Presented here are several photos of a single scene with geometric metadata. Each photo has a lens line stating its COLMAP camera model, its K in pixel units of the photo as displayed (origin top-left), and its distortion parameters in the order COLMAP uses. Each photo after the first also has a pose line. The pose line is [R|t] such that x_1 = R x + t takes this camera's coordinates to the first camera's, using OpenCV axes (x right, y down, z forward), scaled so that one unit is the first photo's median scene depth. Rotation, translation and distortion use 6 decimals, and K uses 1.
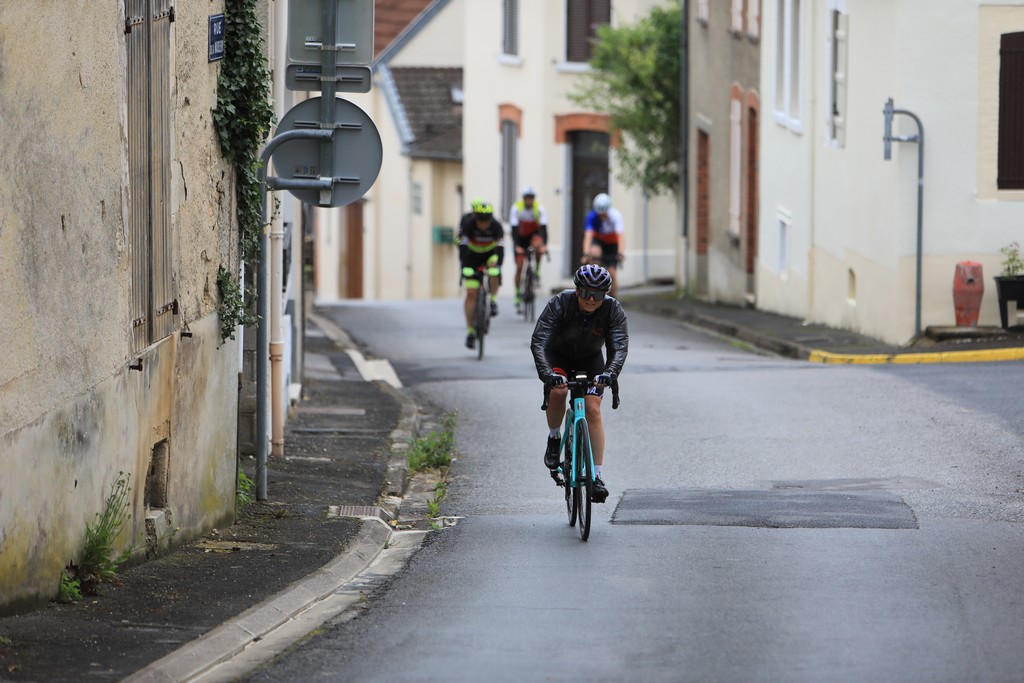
lens RADIAL K [[4980.3, 0, 509.8], [0, 4980.3, 342.4], [0, 0, 1]] dist [0.115713, 0.000000]
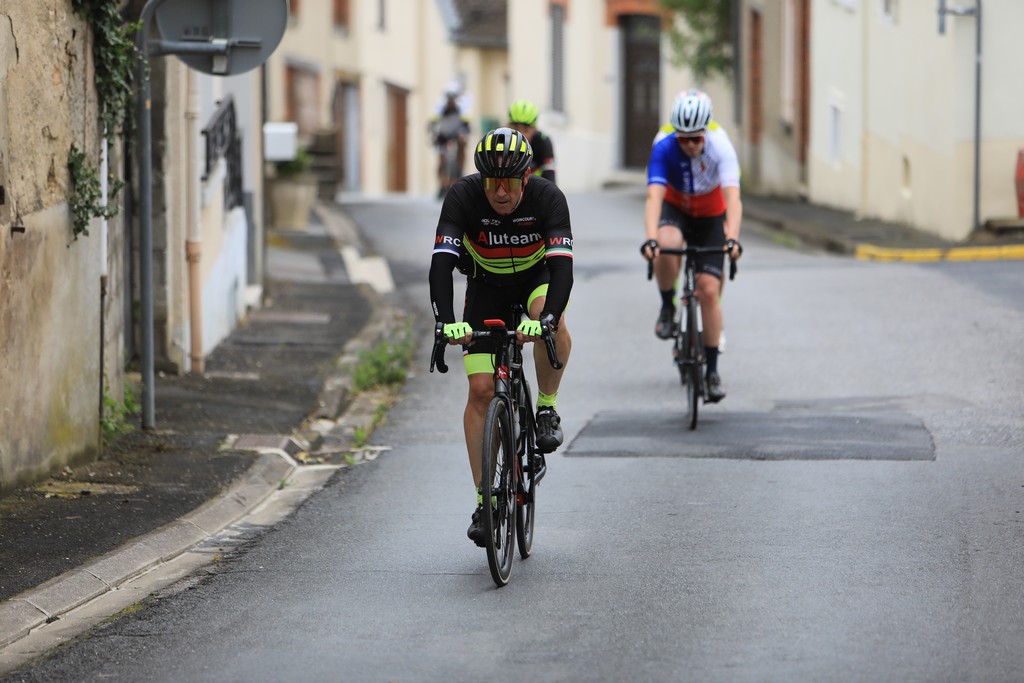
lens RADIAL K [[4980.3, 0, 514.3], [0, 4980.3, 341.3], [0, 0, 1]] dist [0.115713, 0.000000]
pose [[0.999806, -0.004768, -0.019094, 0.028650], [0.005152, 0.999784, 0.020138, 0.000655], [0.018994, -0.020232, 0.999615, 0.175756]]
